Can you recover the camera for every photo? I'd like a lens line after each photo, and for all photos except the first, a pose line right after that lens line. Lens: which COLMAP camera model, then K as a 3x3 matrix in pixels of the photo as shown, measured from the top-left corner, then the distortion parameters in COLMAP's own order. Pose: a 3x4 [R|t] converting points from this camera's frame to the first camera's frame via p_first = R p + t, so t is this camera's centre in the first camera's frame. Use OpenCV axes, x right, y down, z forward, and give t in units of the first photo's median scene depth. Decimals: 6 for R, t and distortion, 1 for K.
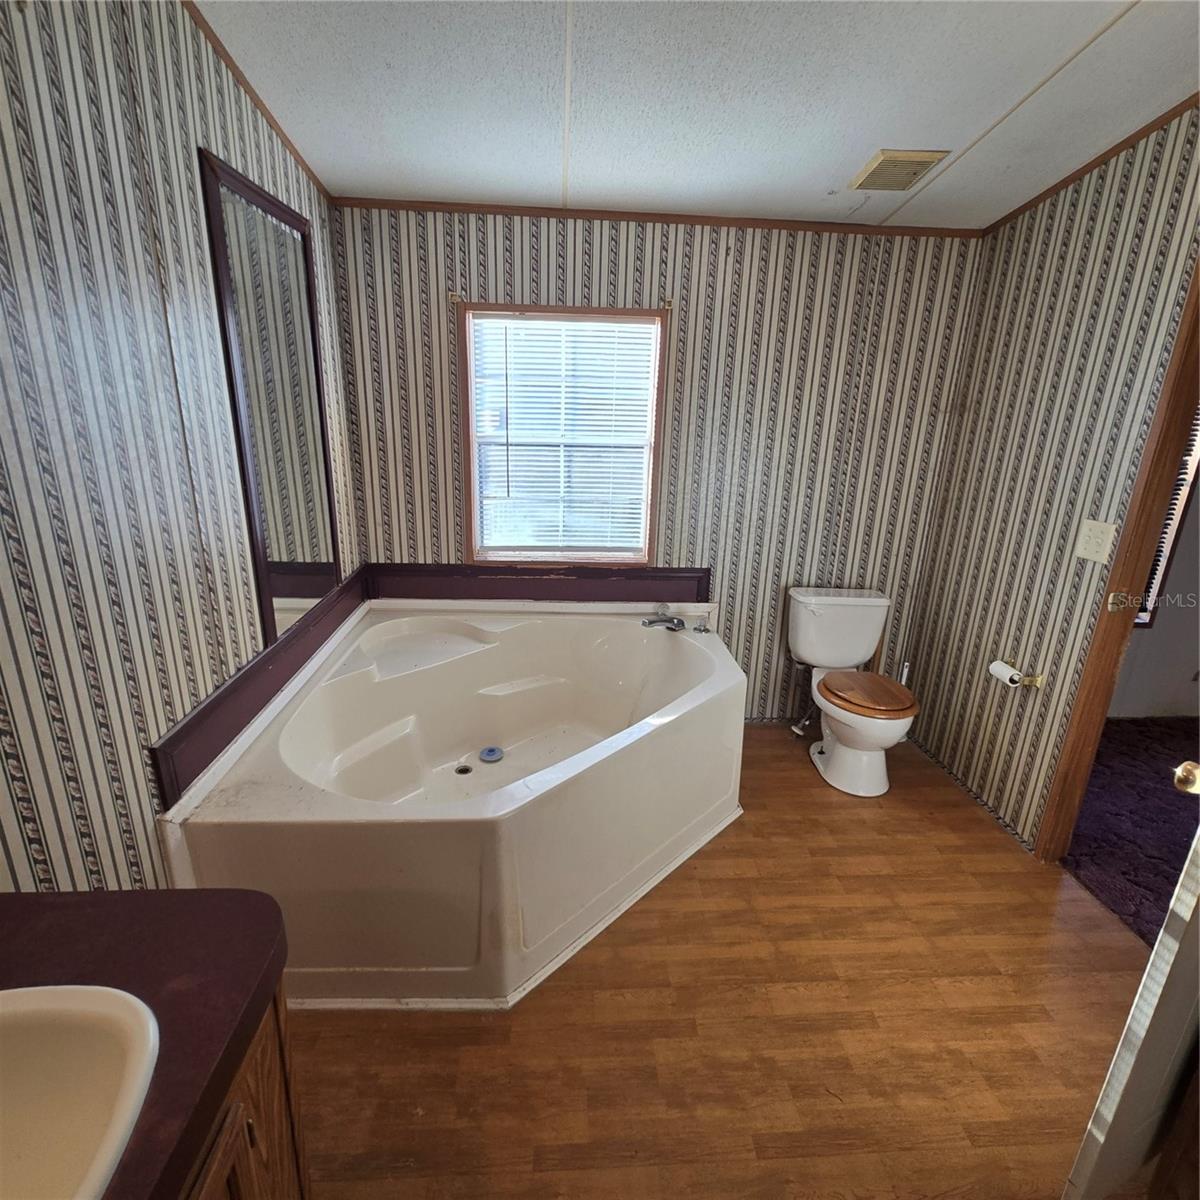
lens RADIAL K [[646.1, 0, 600.9], [0, 646.1, 608.7], [0, 0, 1]] dist [-0.003368, -0.002423]
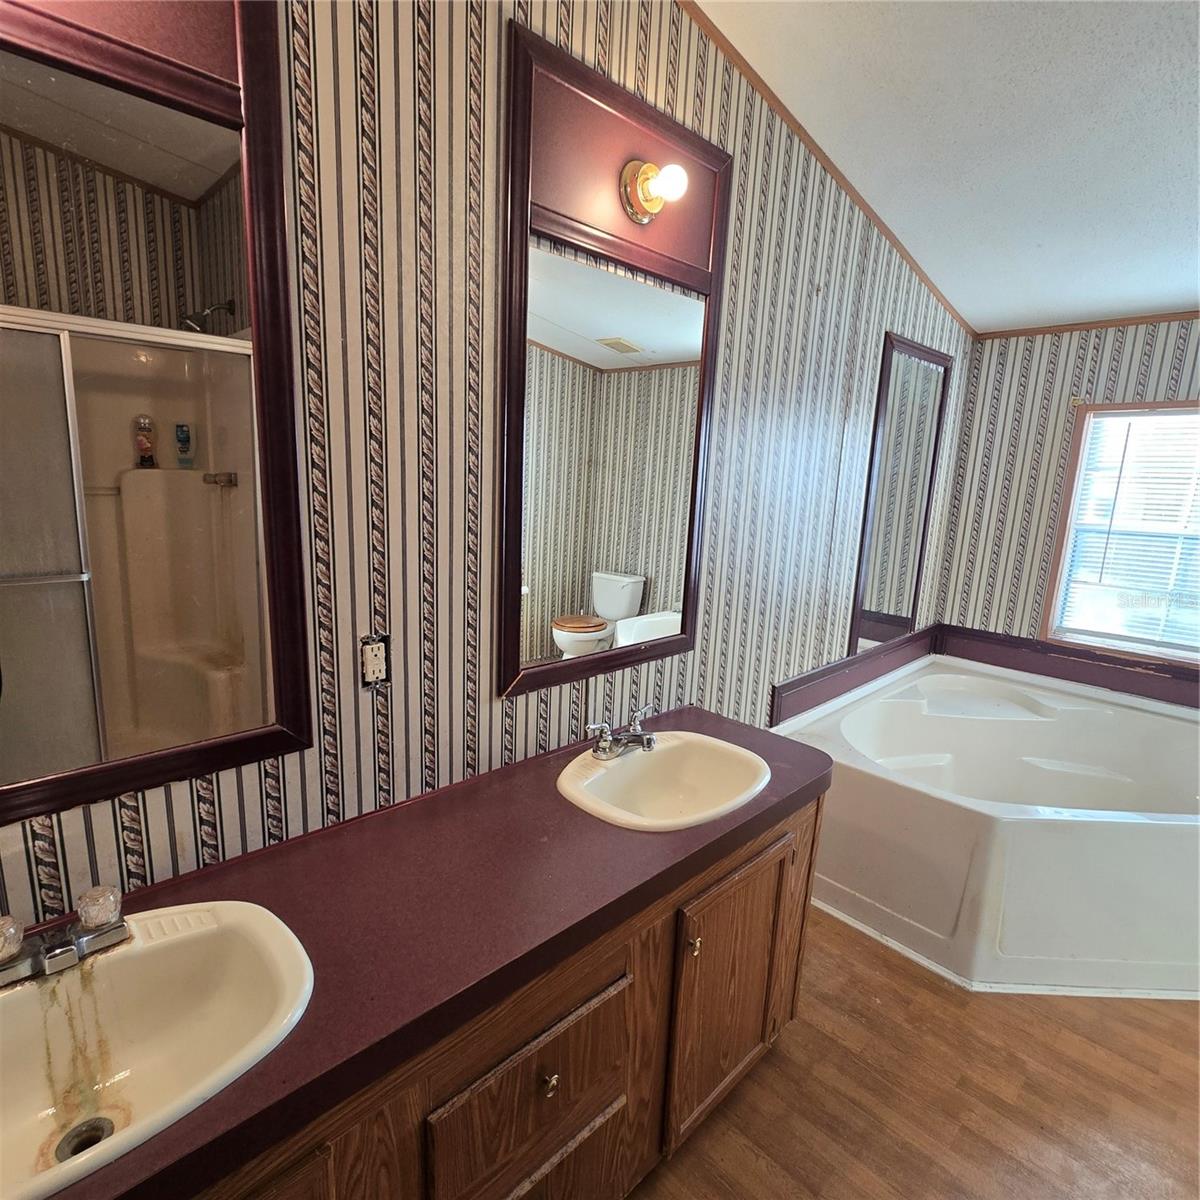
lens RADIAL K [[646.1, 0, 592.0], [0, 646.1, 603.6], [0, 0, 1]] dist [-0.003368, -0.002423]
pose [[0.639233, 0.144969, -0.755225, 0.146418], [-0.250978, 0.967625, -0.026692, 0.109641], [0.726905, 0.206607, 0.654922, -0.301528]]
